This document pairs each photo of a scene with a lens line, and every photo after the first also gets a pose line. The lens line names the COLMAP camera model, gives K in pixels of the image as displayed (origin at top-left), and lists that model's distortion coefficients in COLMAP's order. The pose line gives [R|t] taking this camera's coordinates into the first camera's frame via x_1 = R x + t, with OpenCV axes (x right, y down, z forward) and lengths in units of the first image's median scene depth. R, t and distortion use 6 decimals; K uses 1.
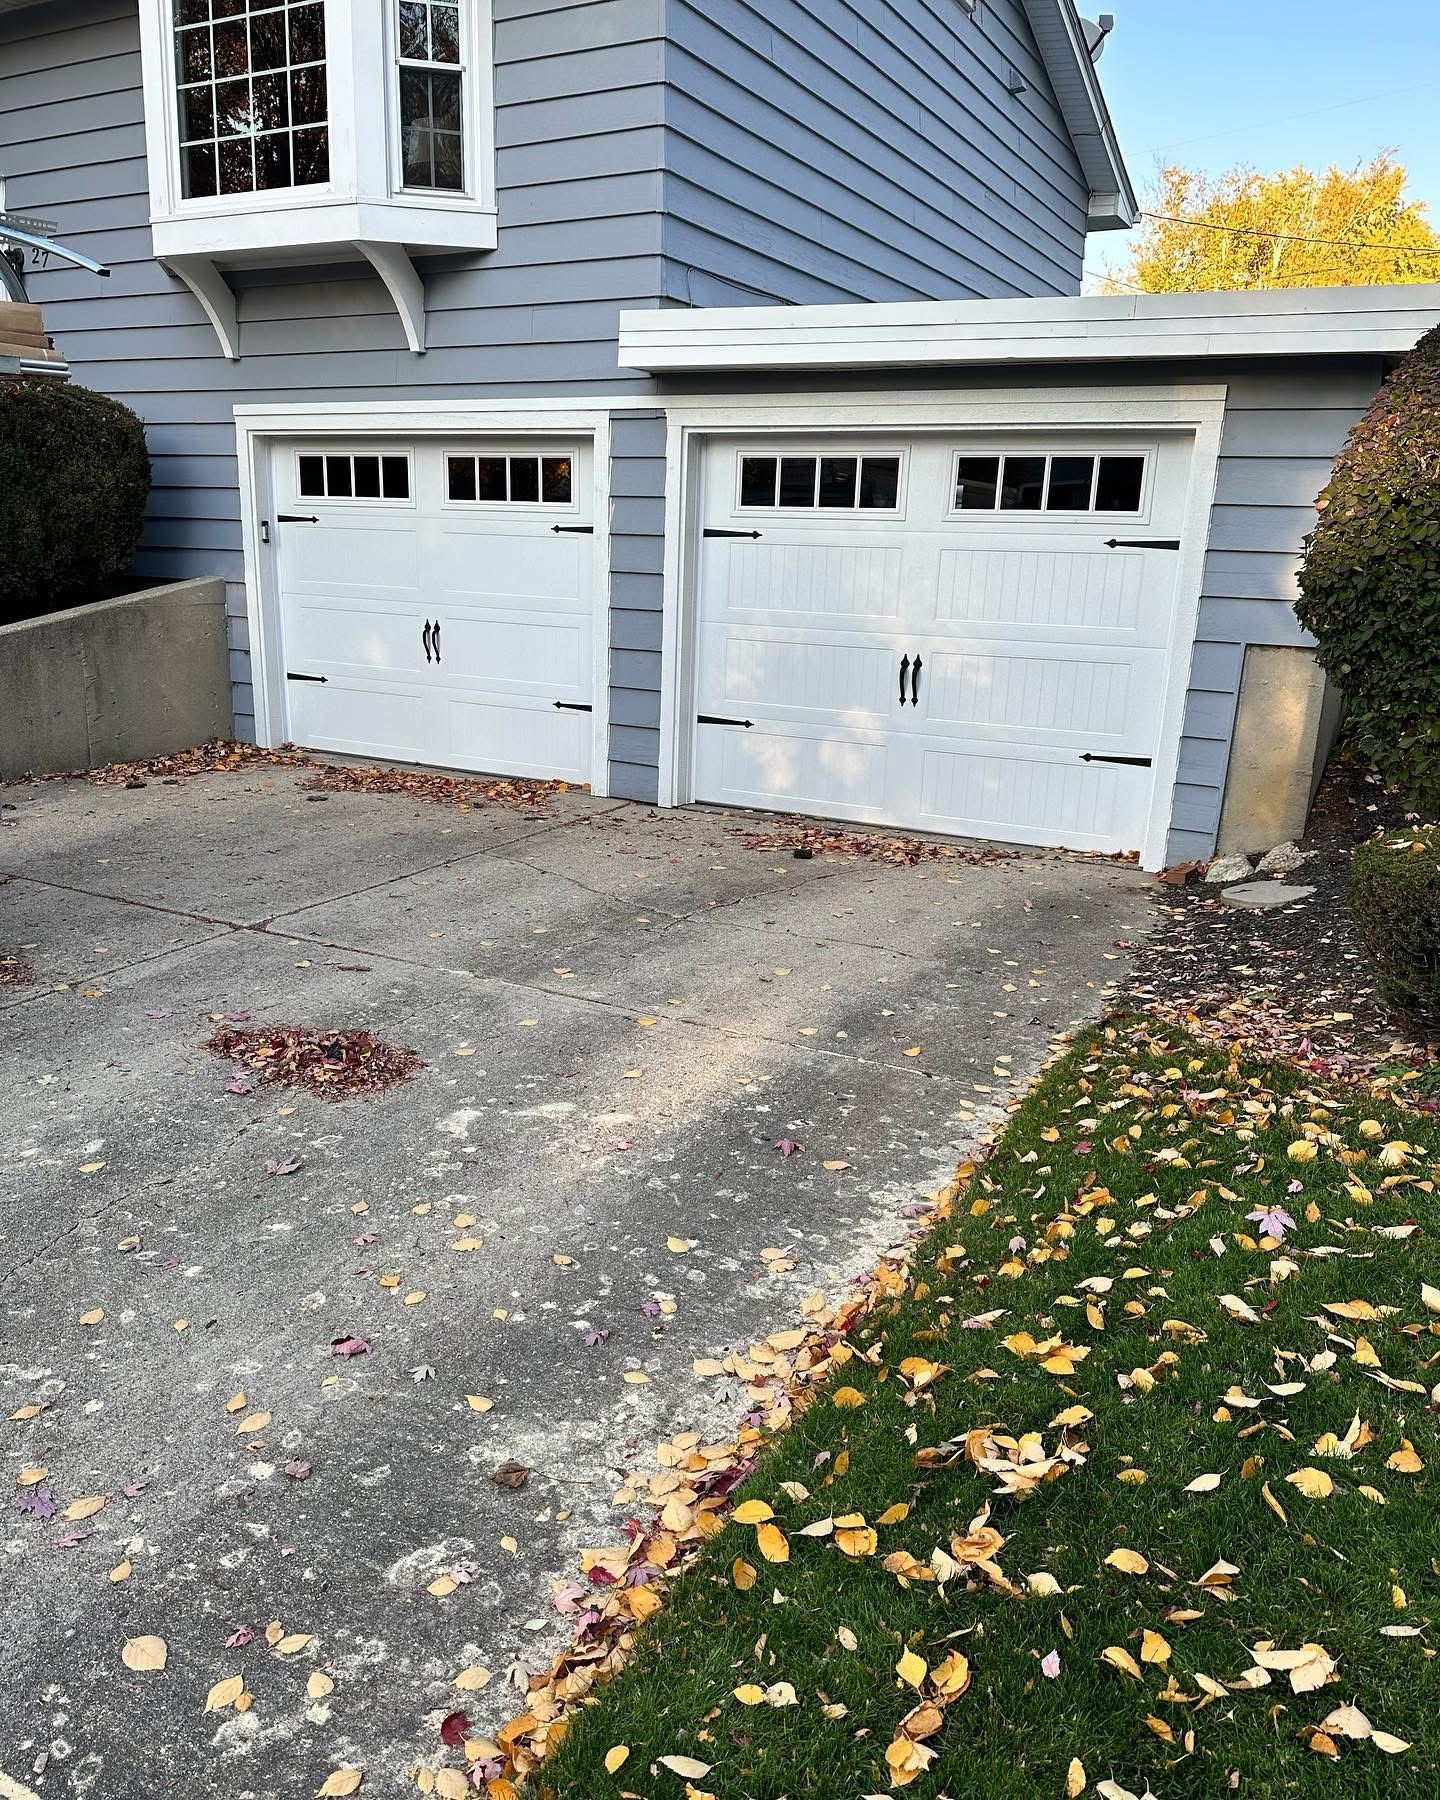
lens RADIAL K [[1361.6, 0, 700.7], [0, 1361.6, 885.7], [0, 0, 1]] dist [0.058770, -0.080407]
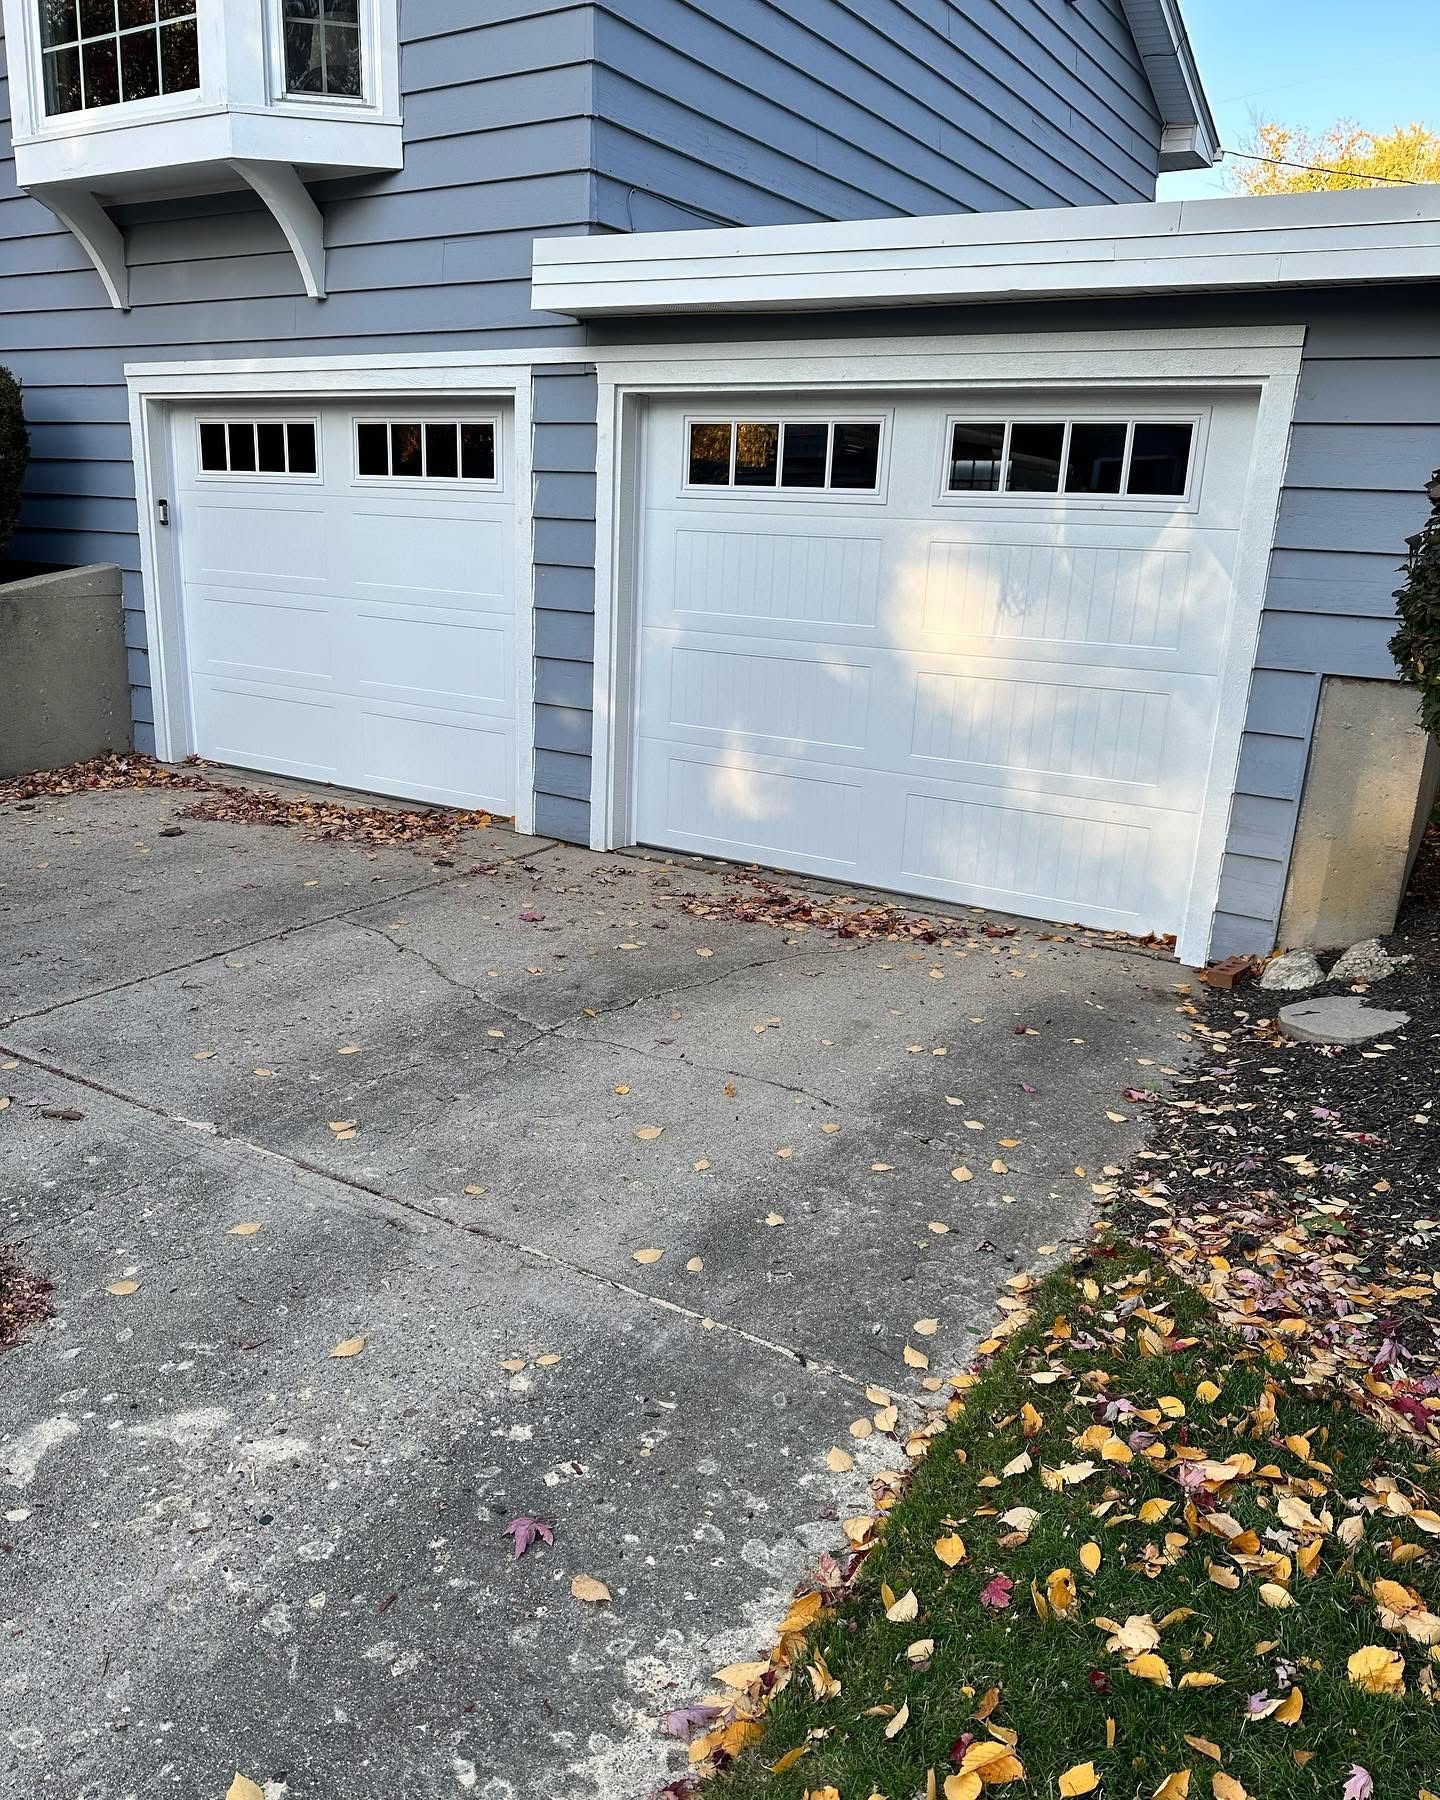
lens RADIAL K [[1361.6, 0, 685.4], [0, 1361.6, 881.9], [0, 0, 1]] dist [0.058770, -0.080407]
pose [[0.997903, 0.022666, -0.060626, 0.091764], [-0.021792, 0.999649, 0.015035, -0.062362], [0.060945, -0.013683, 0.998047, 0.214005]]
